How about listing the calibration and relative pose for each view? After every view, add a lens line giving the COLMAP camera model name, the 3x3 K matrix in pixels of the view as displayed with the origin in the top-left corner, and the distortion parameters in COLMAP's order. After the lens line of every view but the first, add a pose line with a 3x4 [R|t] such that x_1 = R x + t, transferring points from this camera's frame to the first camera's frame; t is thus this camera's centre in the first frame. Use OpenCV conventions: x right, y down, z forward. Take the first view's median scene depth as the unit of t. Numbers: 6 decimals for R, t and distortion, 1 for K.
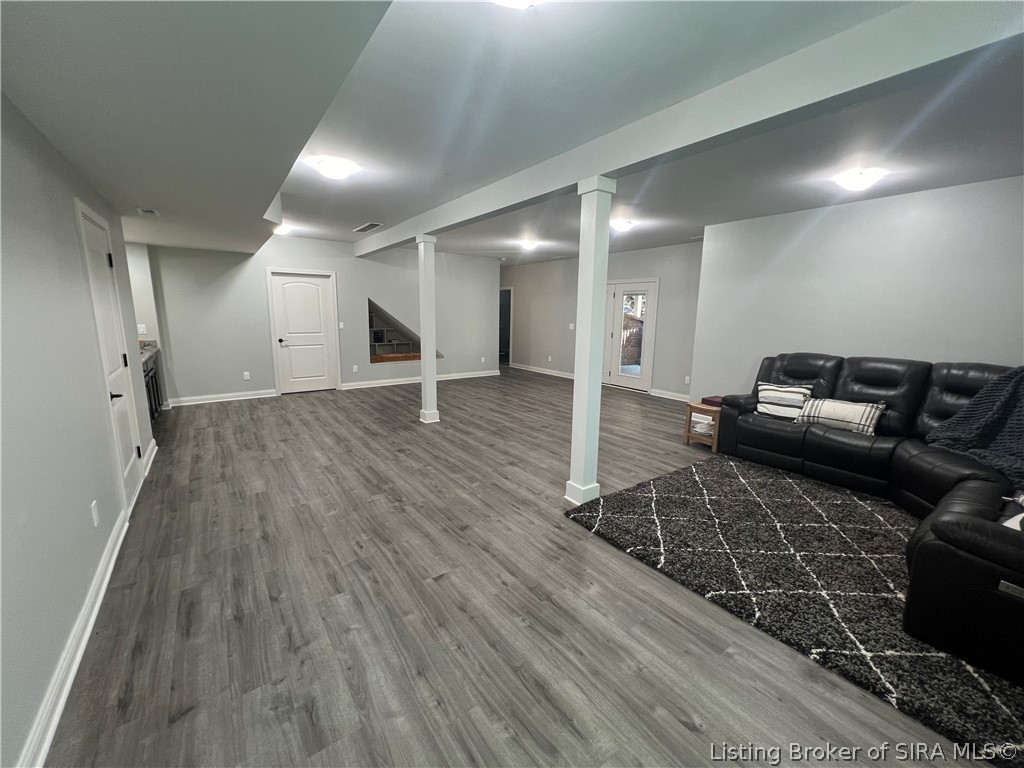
lens RADIAL K [[412.0, 0, 512.0], [0, 412.0, 384.0], [0, 0, 1]] dist [0.001753, -0.000076]
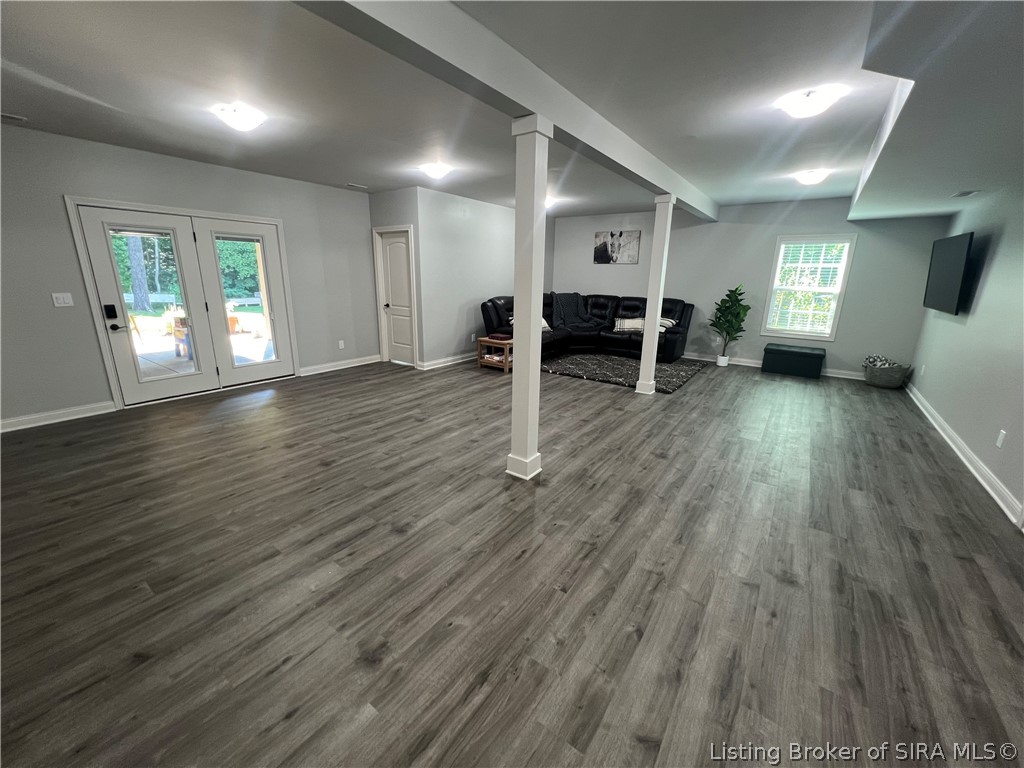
lens RADIAL K [[412.0, 0, 512.0], [0, 412.0, 384.0], [0, 0, 1]] dist [0.001753, -0.000076]
pose [[-0.315812, -0.265234, 0.910996, -0.866954], [0.142315, 0.936031, 0.321859, -0.266275], [-0.938088, 0.231295, -0.257863, 1.443092]]
